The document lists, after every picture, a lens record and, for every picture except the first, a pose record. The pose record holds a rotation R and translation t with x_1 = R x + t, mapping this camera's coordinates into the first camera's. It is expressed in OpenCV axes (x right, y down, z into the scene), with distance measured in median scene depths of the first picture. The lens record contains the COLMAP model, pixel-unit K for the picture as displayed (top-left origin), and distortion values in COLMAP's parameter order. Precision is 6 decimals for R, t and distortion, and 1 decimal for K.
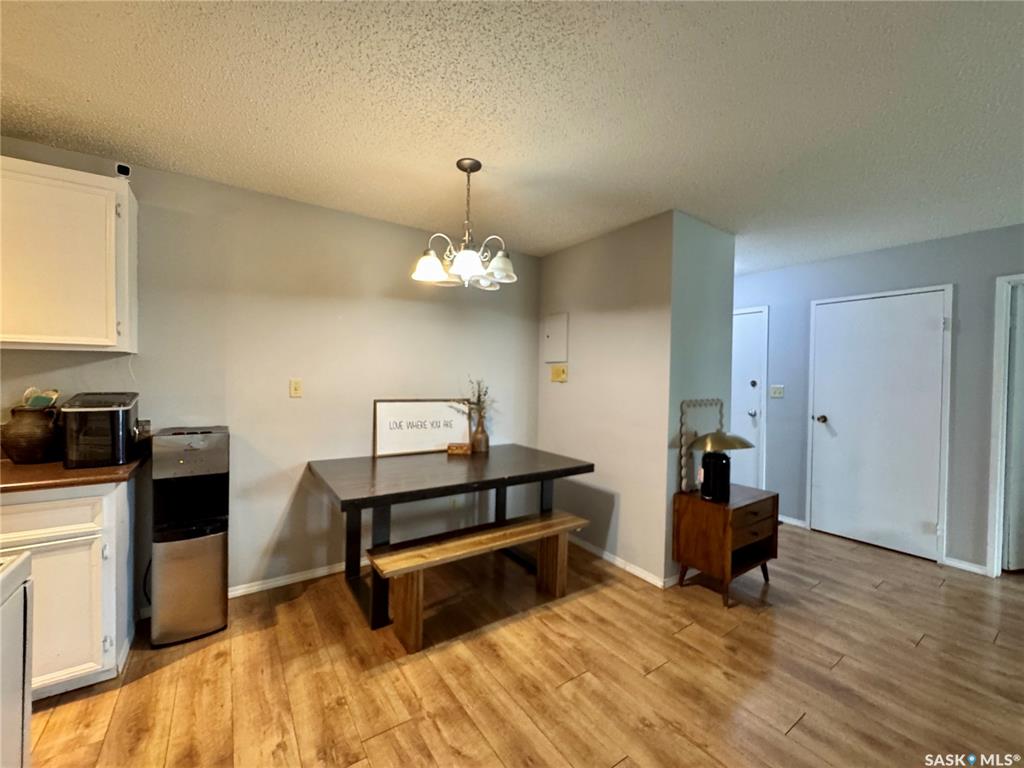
lens RADIAL K [[409.5, 0, 514.4], [0, 409.5, 384.8], [0, 0, 1]] dist [-0.007490, 0.001378]
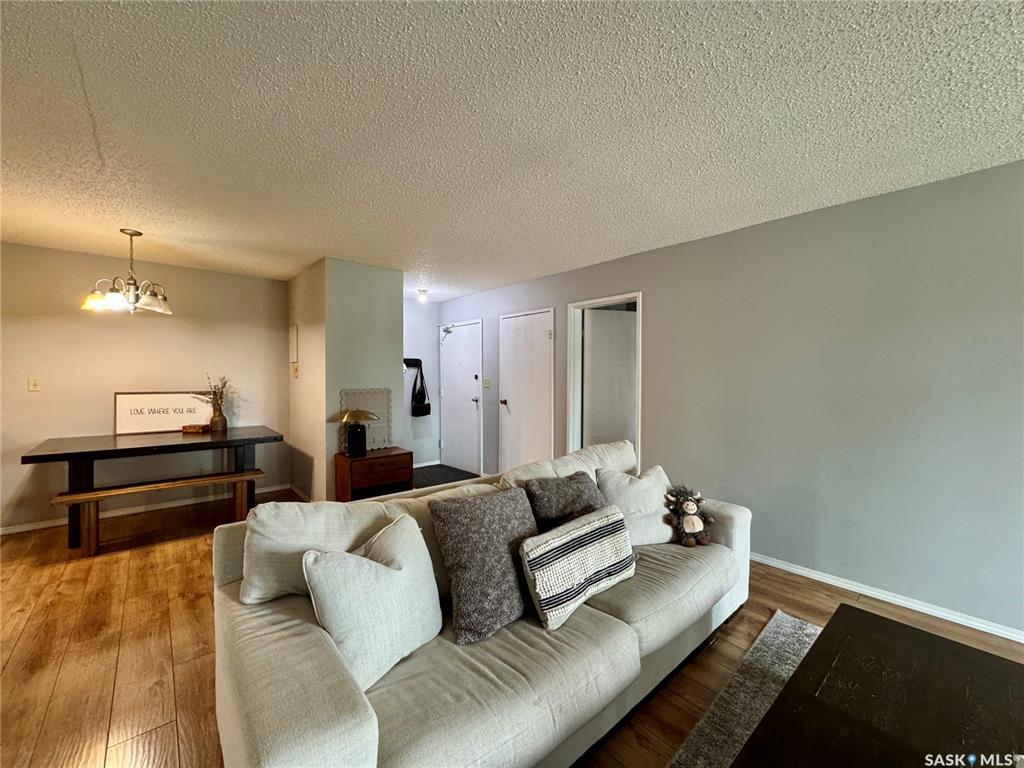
lens RADIAL K [[409.5, 0, 514.1], [0, 409.5, 383.3], [0, 0, 1]] dist [-0.007490, 0.001378]
pose [[0.992620, -0.014147, 0.120437, 0.886164], [0.013612, 0.999893, 0.005269, 0.019807], [-0.120498, -0.003591, 0.992707, -0.524719]]
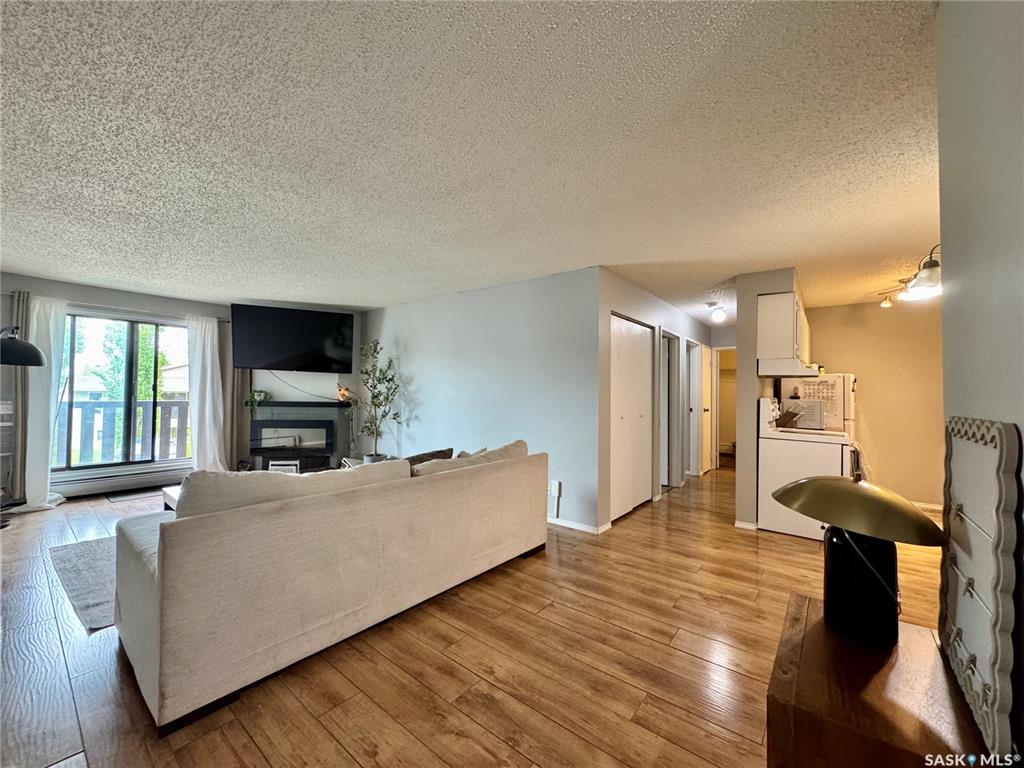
lens RADIAL K [[409.5, 0, 513.0], [0, 409.5, 380.8], [0, 0, 1]] dist [-0.007490, 0.001378]
pose [[-0.956561, -0.037759, -0.289076, 1.010909], [-0.033193, 0.999235, -0.020682, 0.027240], [0.289635, -0.010189, -0.957083, 1.335770]]
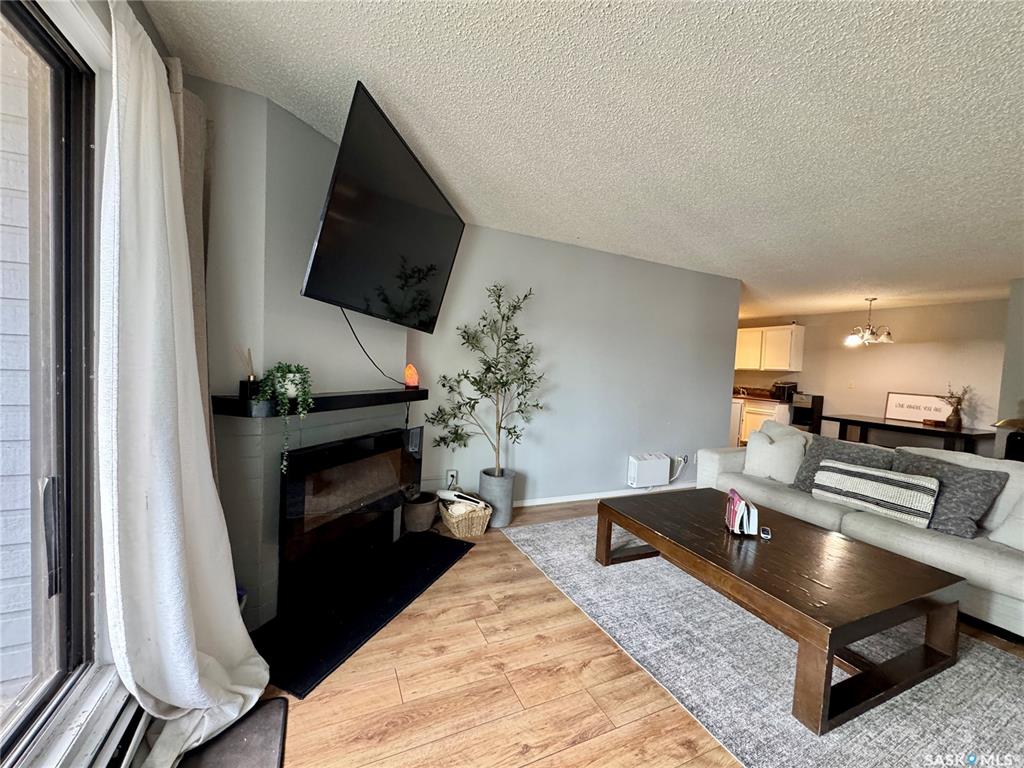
lens RADIAL K [[409.5, 0, 511.2], [0, 409.5, 386.6], [0, 0, 1]] dist [-0.007490, 0.001378]
pose [[-0.168695, 0.029210, -0.985235, 2.344562], [-0.067454, 0.996875, 0.041105, 0.059698], [0.983357, 0.073392, -0.166198, -0.656728]]
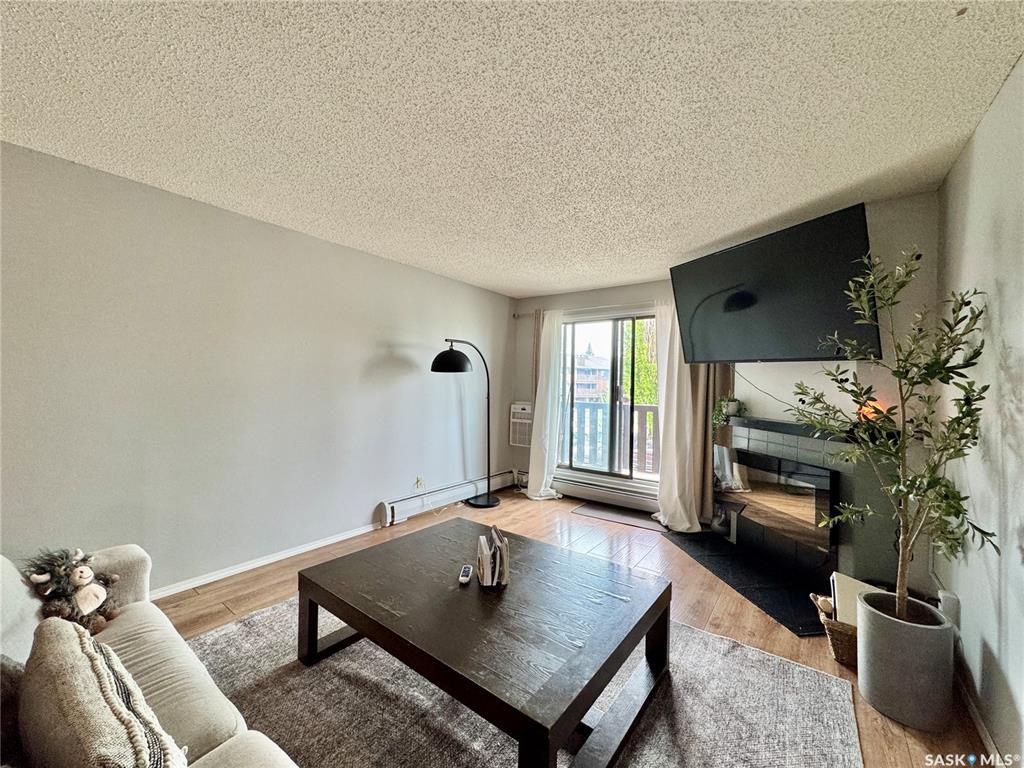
lens RADIAL K [[409.5, 0, 508.7], [0, 409.5, 383.6], [0, 0, 1]] dist [-0.007490, 0.001378]
pose [[-0.315621, -0.022489, 0.948619, 0.640826], [-0.011253, 0.999738, 0.019956, 0.013305], [-0.948819, -0.004376, -0.315791, -0.061927]]
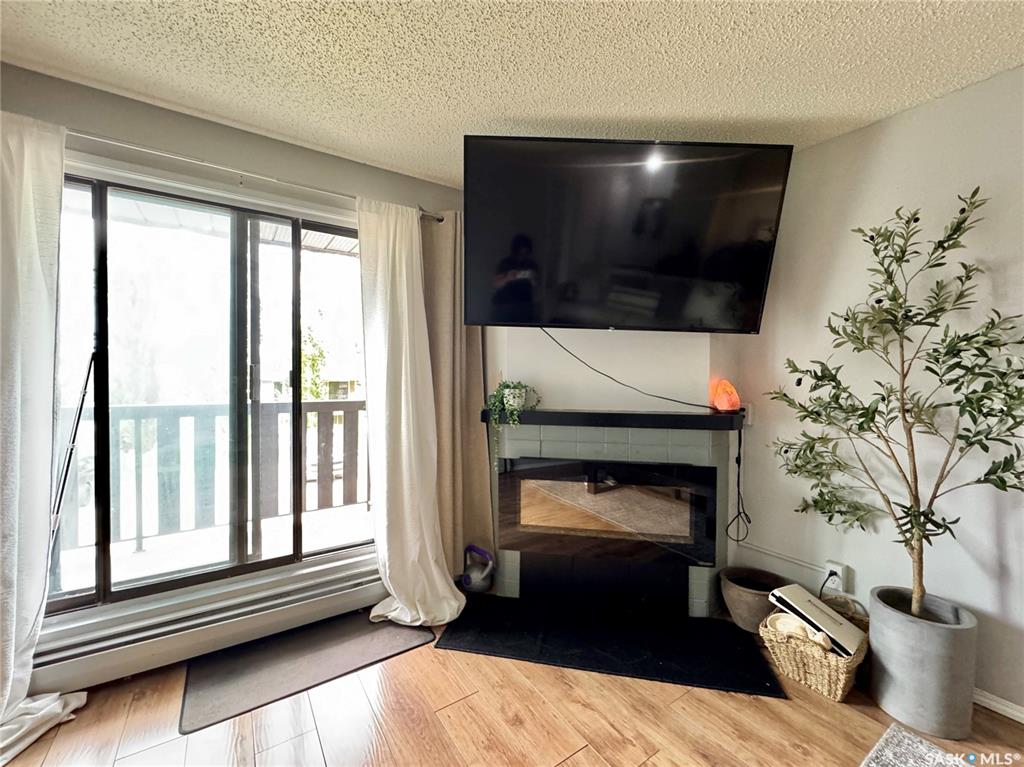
lens RADIAL K [[409.5, 0, 508.6], [0, 409.5, 384.7], [0, 0, 1]] dist [-0.007490, 0.001378]
pose [[-0.999727, -0.020854, 0.010495, 1.686295], [-0.020374, 0.998828, 0.043912, 0.044087], [-0.011399, 0.043686, -0.998980, -0.293710]]
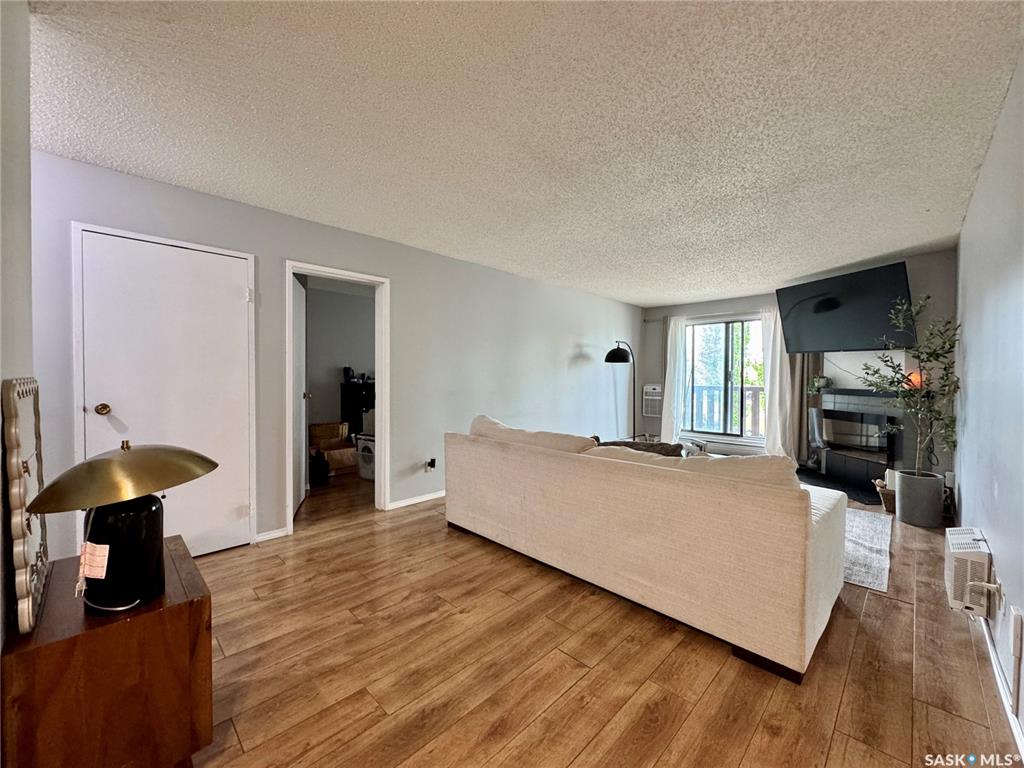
lens RADIAL K [[409.5, 0, 509.2], [0, 409.5, 382.4], [0, 0, 1]] dist [-0.007490, 0.001378]
pose [[-0.178900, -0.031934, 0.983349, -0.004616], [0.006698, 0.999410, 0.033674, 0.032884], [-0.983845, 0.012610, -0.178580, 0.675535]]
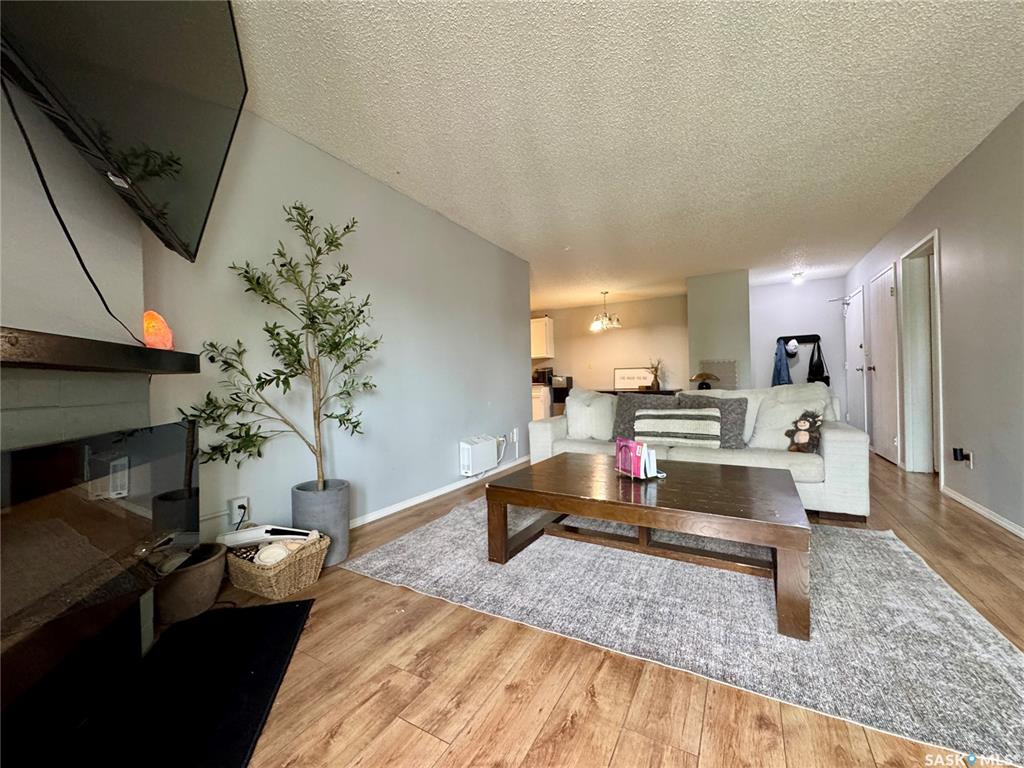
lens RADIAL K [[409.5, 0, 513.3], [0, 409.5, 385.8], [0, 0, 1]] dist [-0.007490, 0.001378]
pose [[0.438057, -0.016836, -0.898789, 2.048973], [0.016461, 0.999807, -0.010706, 0.192010], [0.898796, -0.010106, 0.438250, -0.909423]]
